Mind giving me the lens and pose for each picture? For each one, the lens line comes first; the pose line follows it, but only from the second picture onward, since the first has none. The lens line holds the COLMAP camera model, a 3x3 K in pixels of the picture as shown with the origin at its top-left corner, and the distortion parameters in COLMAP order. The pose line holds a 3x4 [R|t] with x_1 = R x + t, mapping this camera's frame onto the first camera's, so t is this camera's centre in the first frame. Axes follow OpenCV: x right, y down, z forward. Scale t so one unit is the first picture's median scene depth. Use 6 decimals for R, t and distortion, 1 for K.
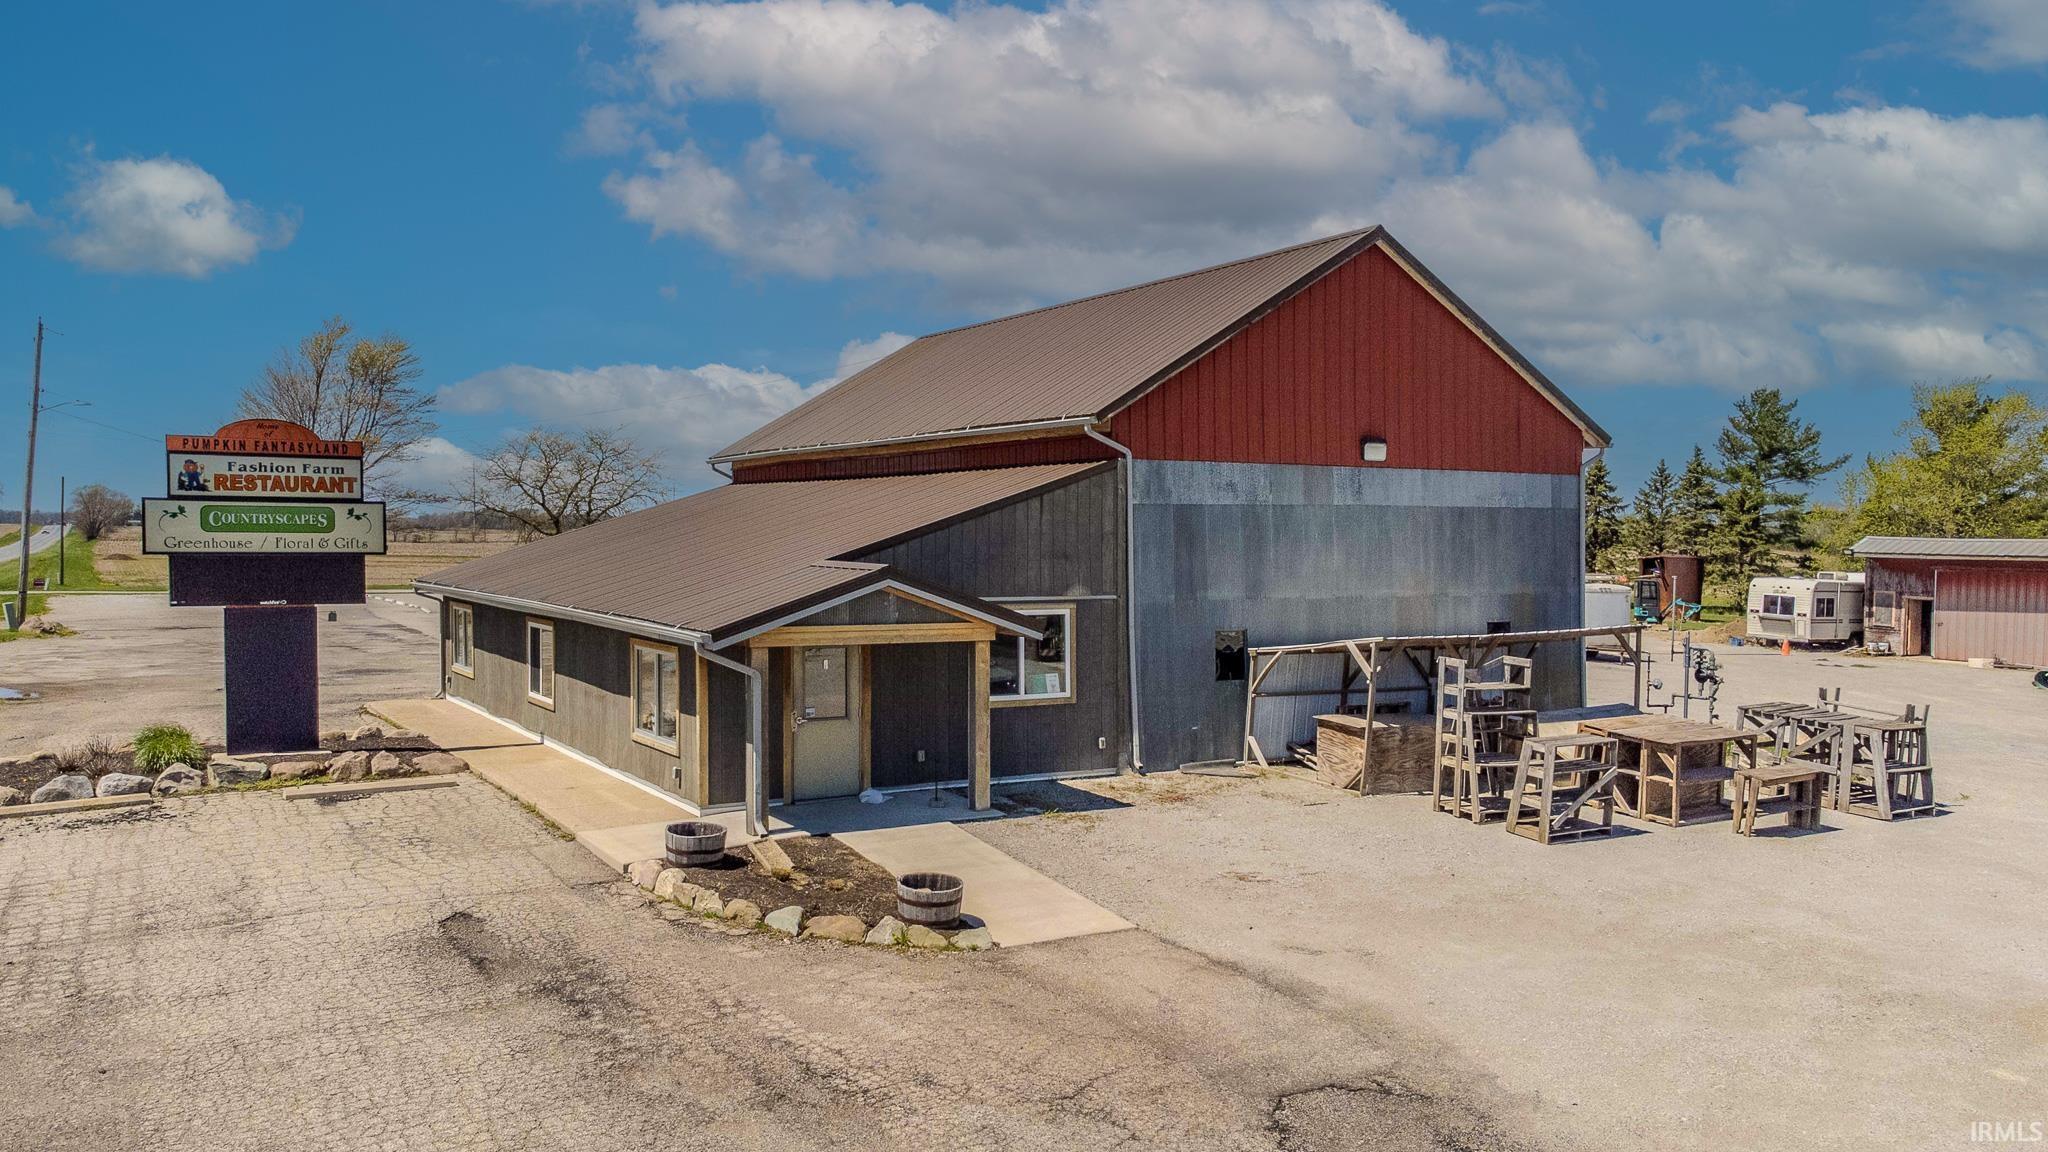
lens RADIAL K [[1572.8, 0, 1024.0], [0, 1572.8, 576.0], [0, 0, 1]] dist [0.070995, -0.001789]
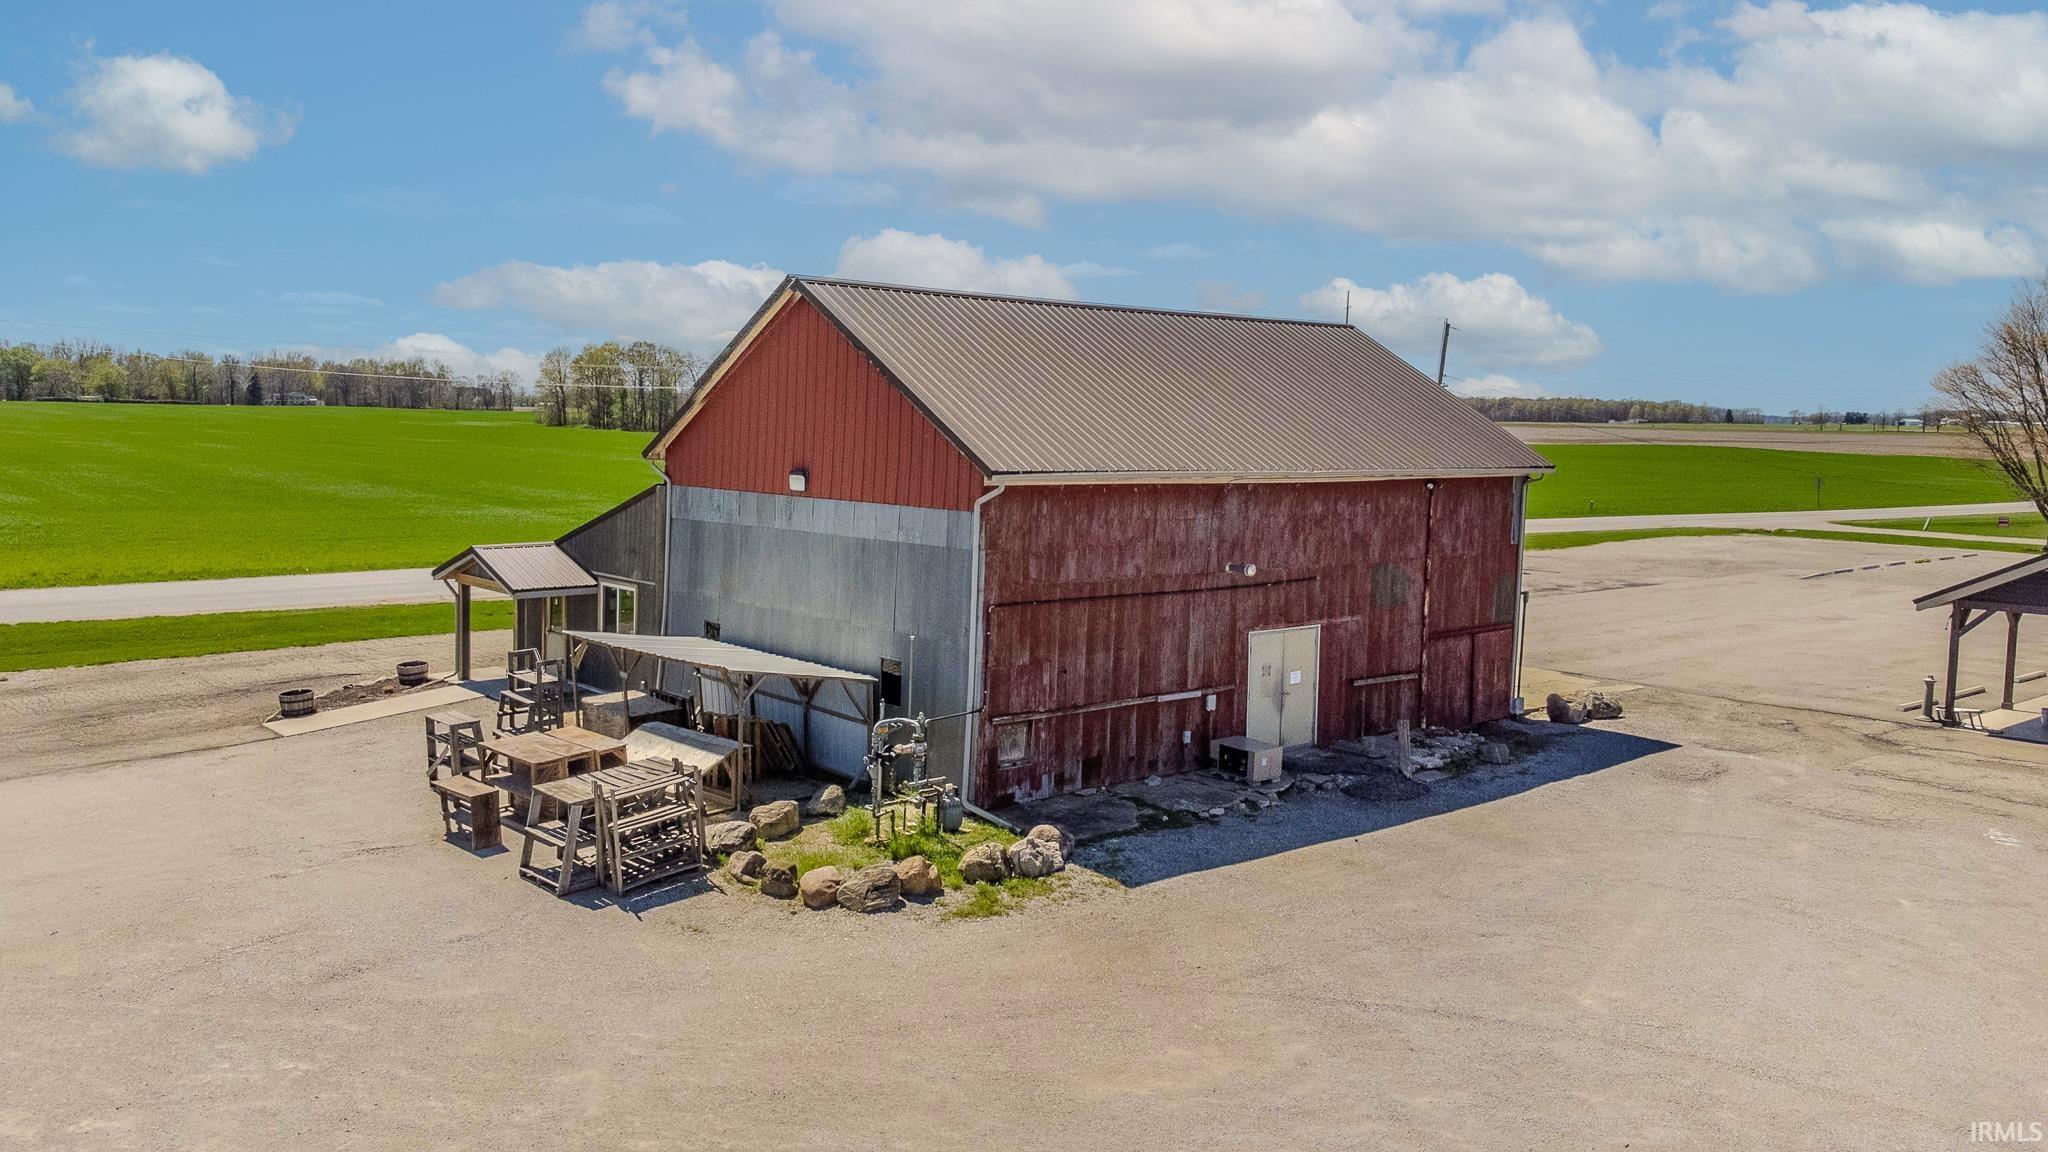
lens RADIAL K [[1572.8, 0, 1024.0], [0, 1572.8, 576.0], [0, 0, 1]] dist [0.070995, -0.001789]
pose [[0.194881, 0.094314, -0.976282, 1.977651], [-0.040972, 0.995280, 0.087971, -0.173442], [0.979971, 0.022856, 0.197825, 1.393968]]
